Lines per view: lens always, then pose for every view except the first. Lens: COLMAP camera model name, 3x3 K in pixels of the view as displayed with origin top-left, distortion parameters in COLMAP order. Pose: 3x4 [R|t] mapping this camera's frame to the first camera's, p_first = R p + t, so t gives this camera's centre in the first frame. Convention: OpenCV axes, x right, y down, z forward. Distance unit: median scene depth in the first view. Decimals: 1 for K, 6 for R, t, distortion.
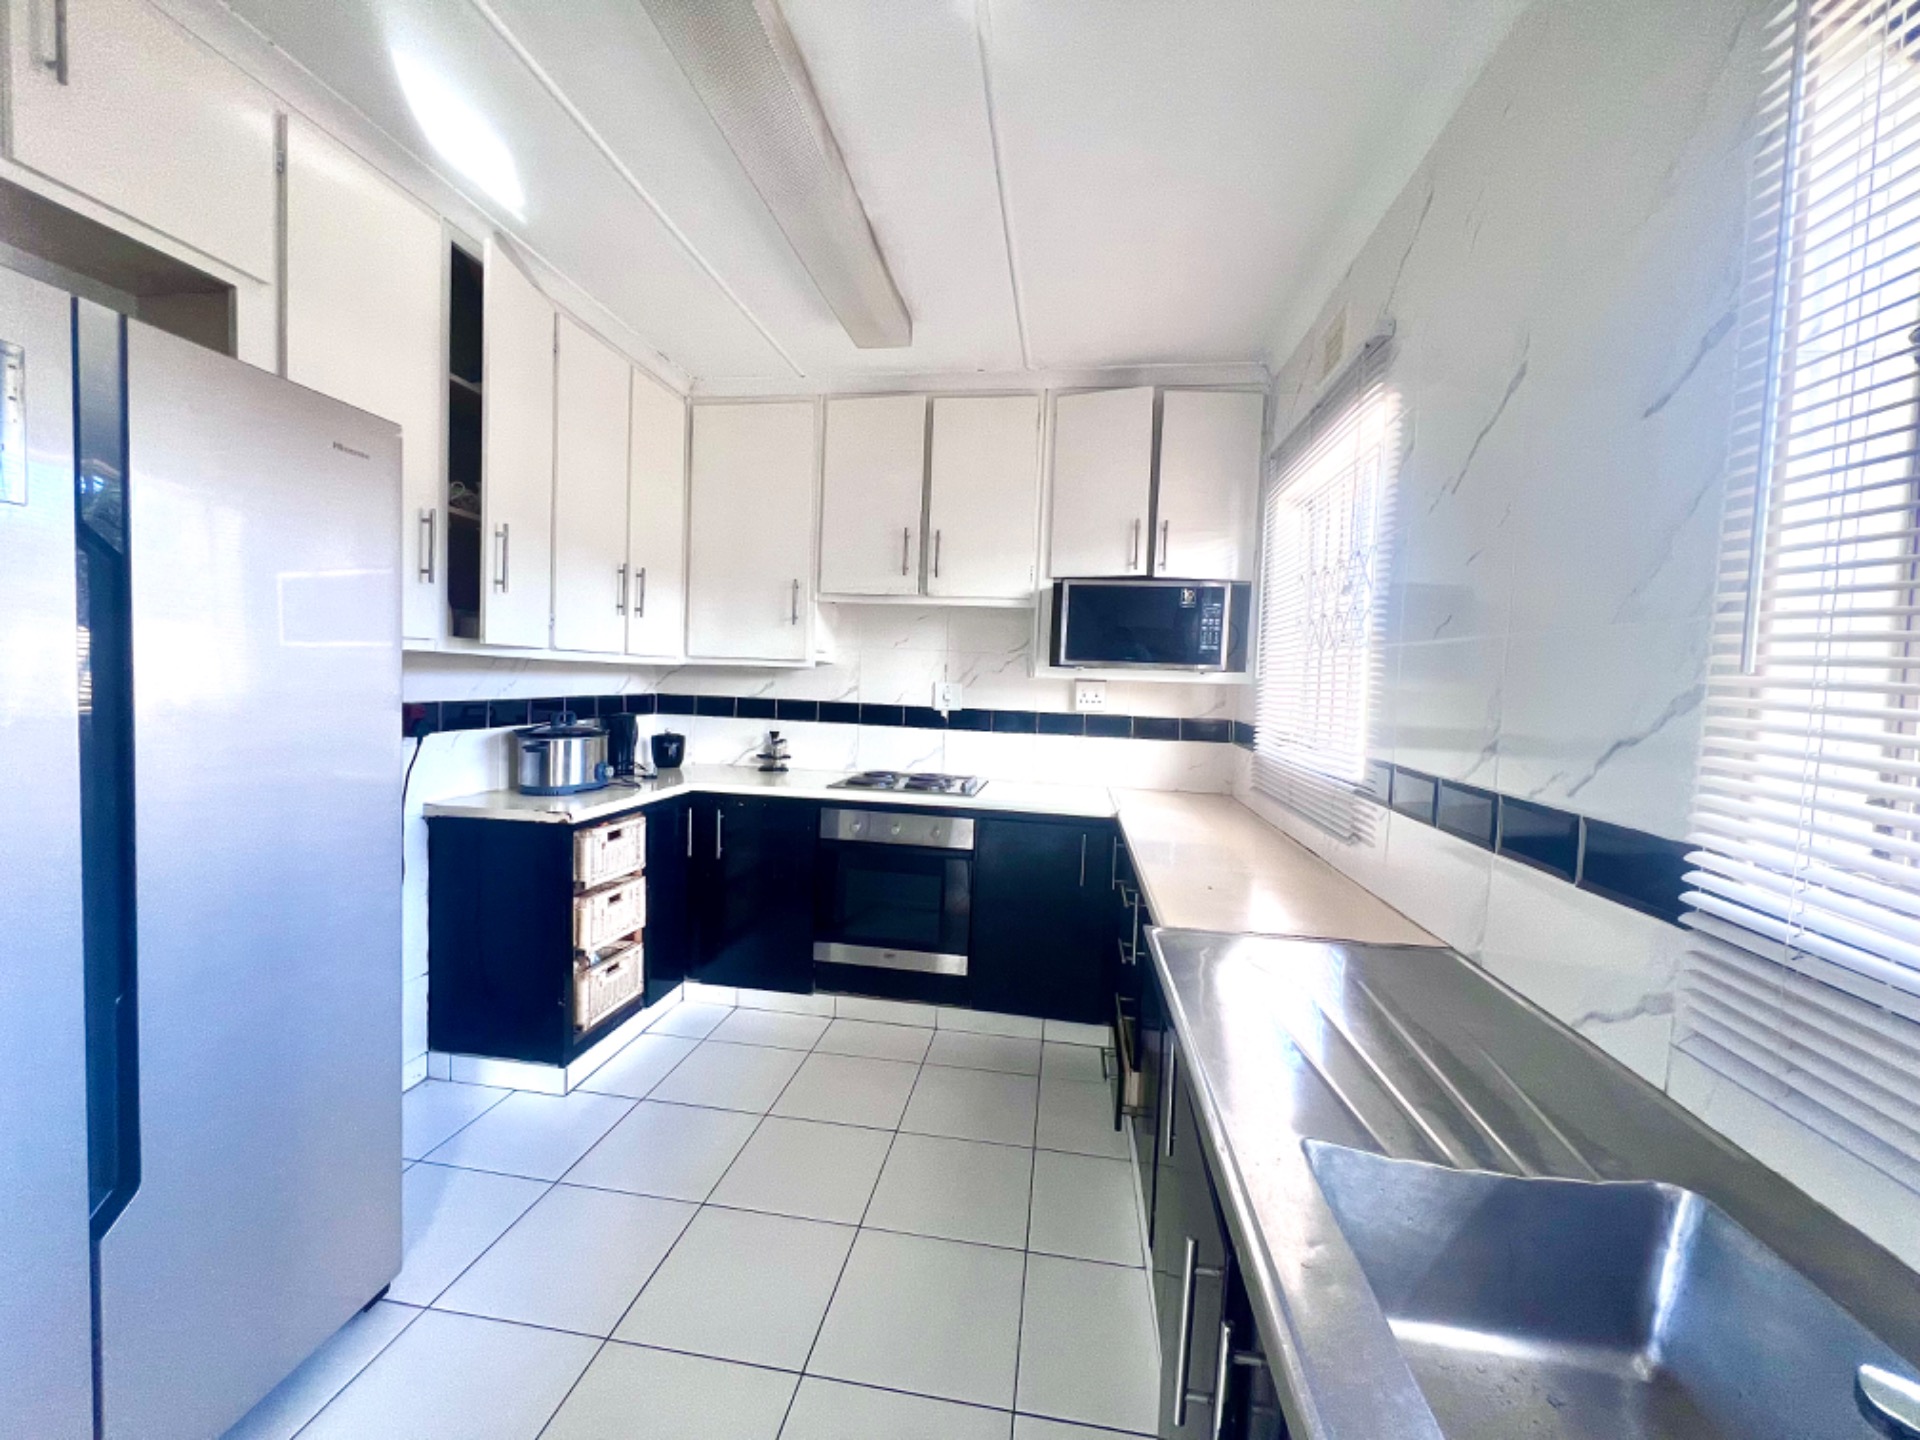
lens RADIAL K [[772.0, 0, 957.2], [0, 772.0, 711.6], [0, 0, 1]] dist [-0.001268, -0.000599]
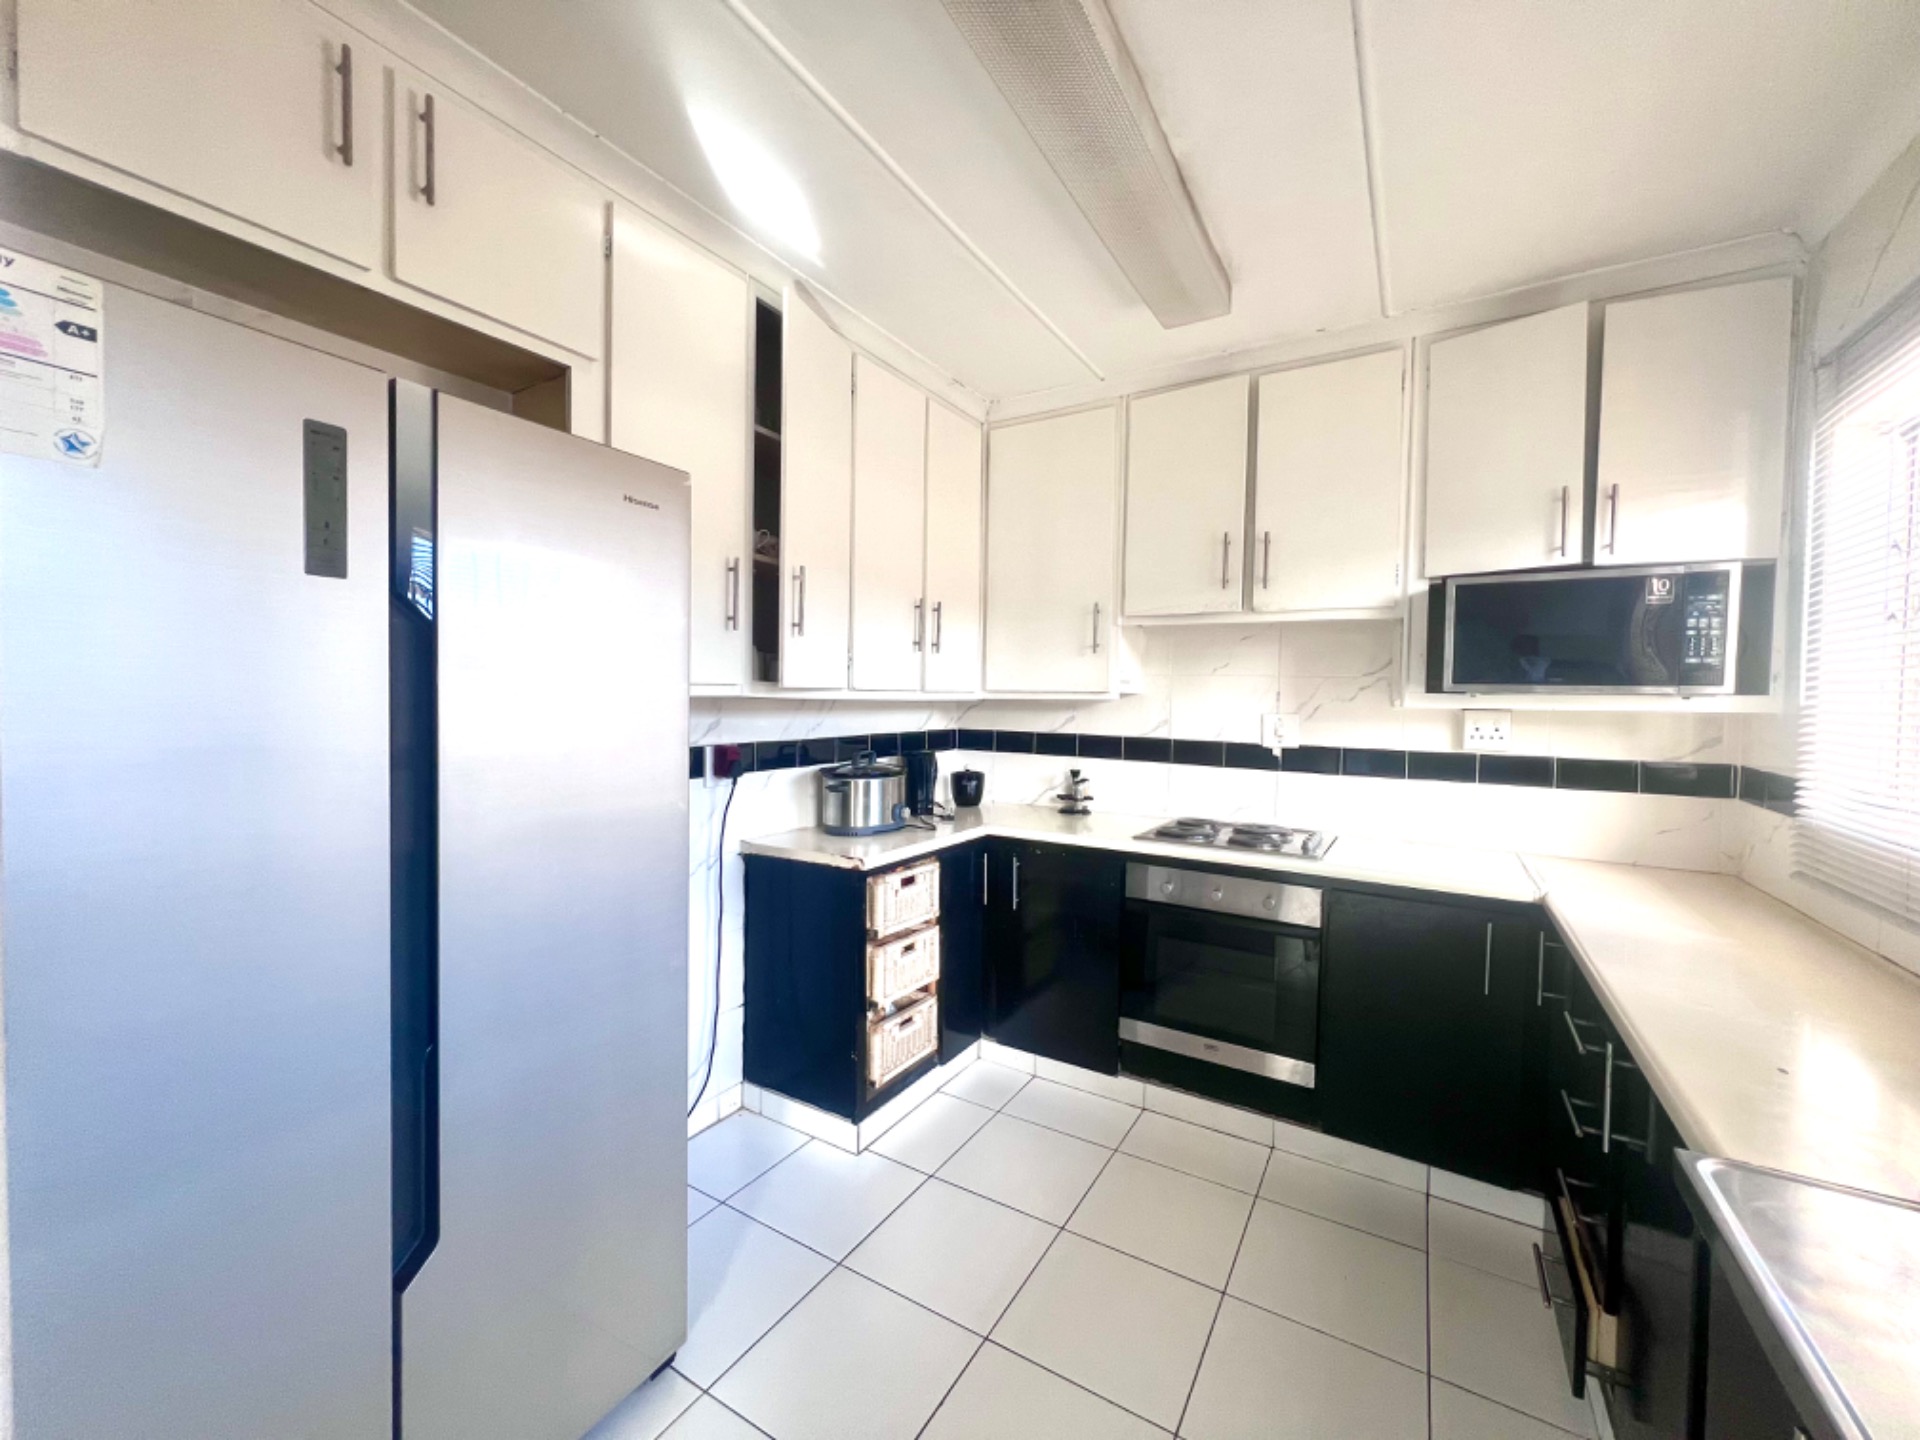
lens RADIAL K [[772.0, 0, 953.0], [0, 772.0, 711.5], [0, 0, 1]] dist [-0.001268, -0.000599]
pose [[0.919934, -0.013573, -0.391837, -0.015419], [0.001118, 0.999487, -0.031999, -0.020264], [0.392071, 0.028999, 0.919478, 0.139772]]
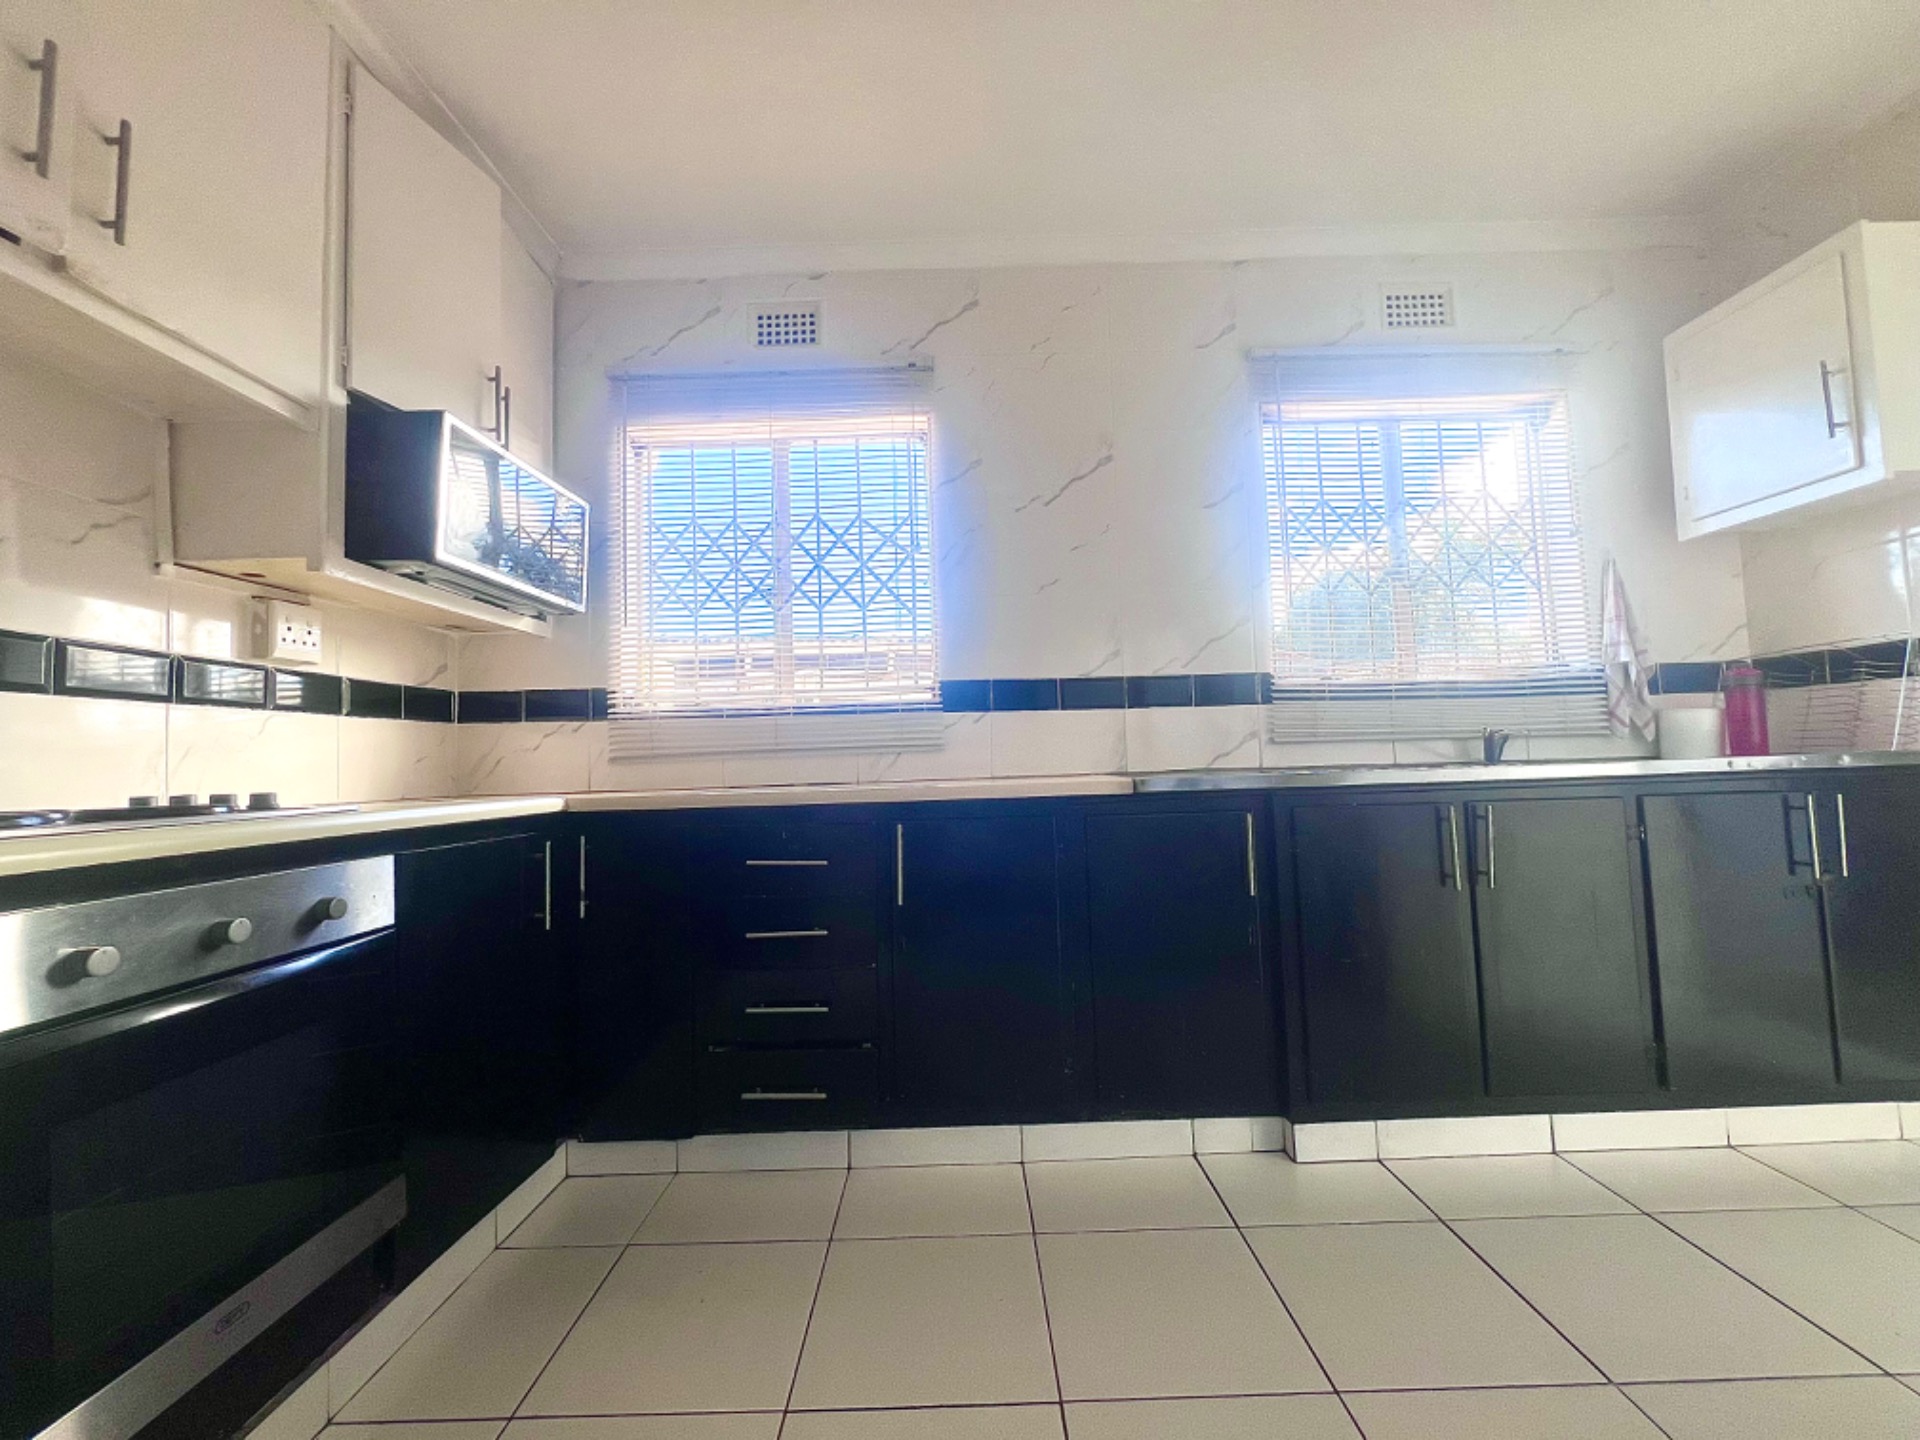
lens RADIAL K [[769.3, 0, 961.2], [0, 769.3, 717.0], [0, 0, 1]] dist [0.007429, -0.000173]
pose [[-0.147092, 0.022258, 0.988872, -0.550153], [0.070094, 0.997468, -0.012026, 0.100054], [-0.986636, 0.067545, -0.148280, 0.847516]]
